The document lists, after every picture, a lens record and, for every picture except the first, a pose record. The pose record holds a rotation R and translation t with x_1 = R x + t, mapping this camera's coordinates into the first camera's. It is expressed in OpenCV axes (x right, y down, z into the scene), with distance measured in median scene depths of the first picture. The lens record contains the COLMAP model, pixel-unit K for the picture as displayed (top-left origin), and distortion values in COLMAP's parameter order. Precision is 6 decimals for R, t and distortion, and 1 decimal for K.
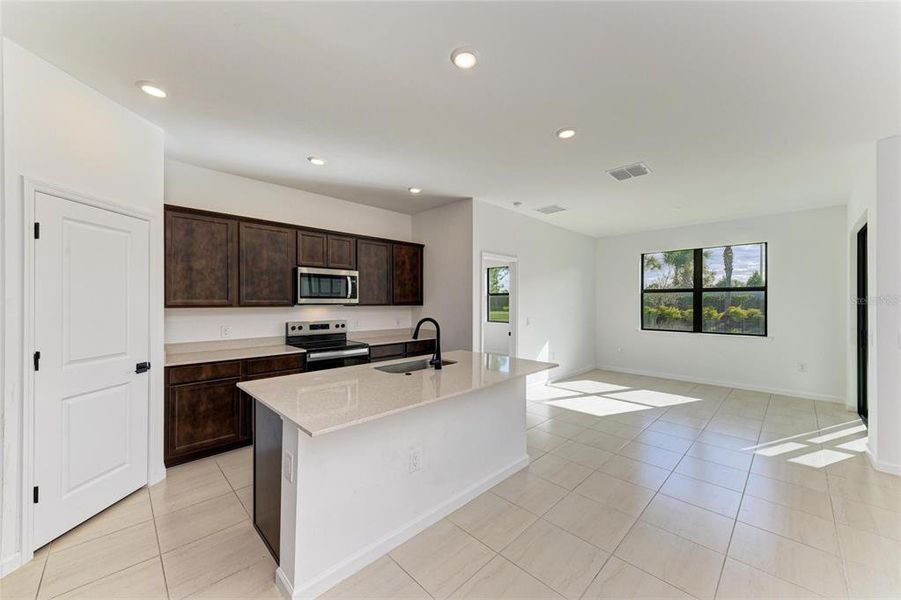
lens RADIAL K [[335.6, 0, 449.6], [0, 335.6, 301.4], [0, 0, 1]] dist [0.011818, -0.001424]
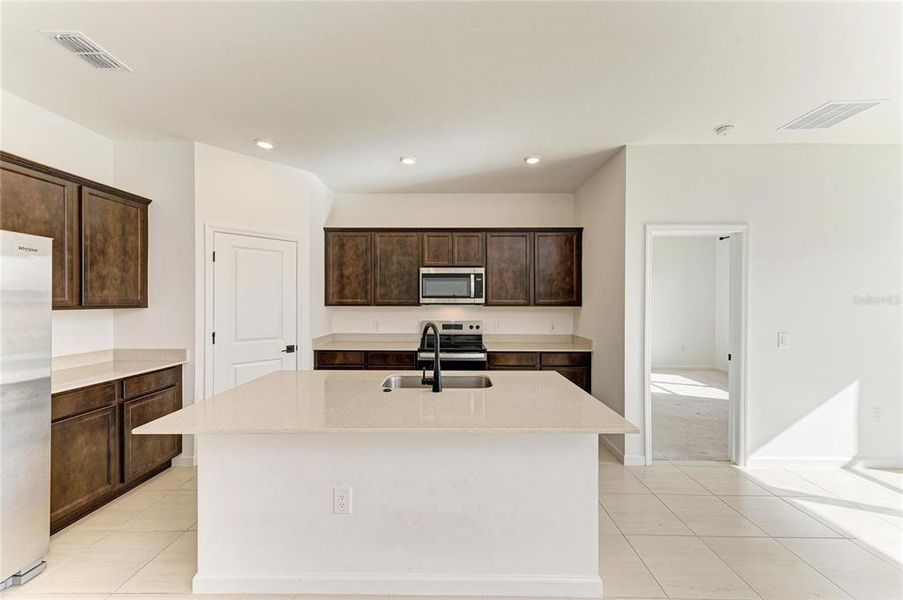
lens RADIAL K [[333.7, 0, 450.6], [0, 333.7, 301.9], [0, 0, 1]] dist [0.007875, -0.000440]
pose [[0.703739, 0.001359, -0.710457, 0.300200], [-0.001921, 0.999998, 0.000009, 0.002149], [0.710456, 0.001358, 0.703741, 0.294177]]
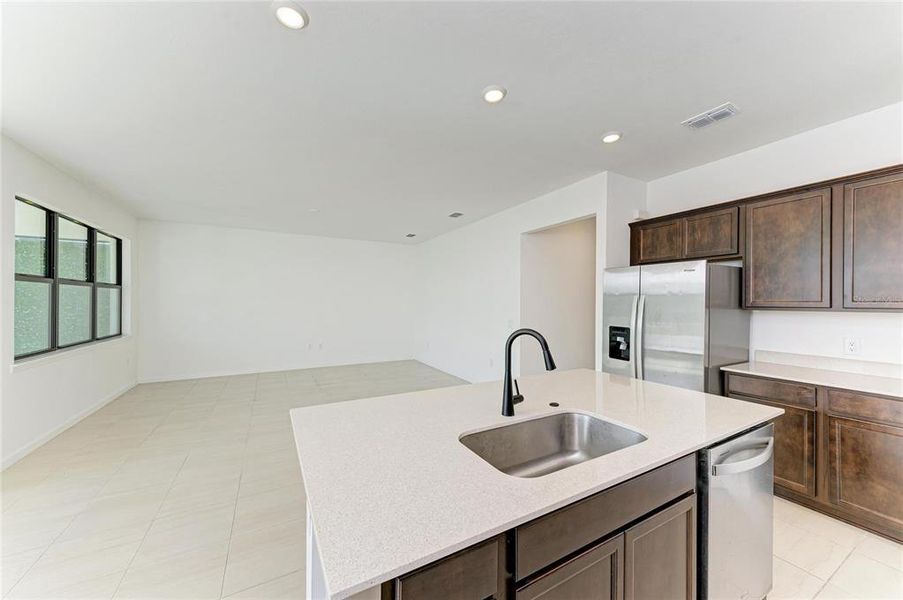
lens RADIAL K [[324.4, 0, 457.0], [0, 324.4, 303.2], [0, 0, 1]] dist [0.006950, -0.001689]
pose [[-0.964551, -0.004521, 0.263859, -0.057098], [-0.004264, 0.999990, 0.001545, 0.003957], [-0.263863, 0.000365, -0.964560, 0.914080]]
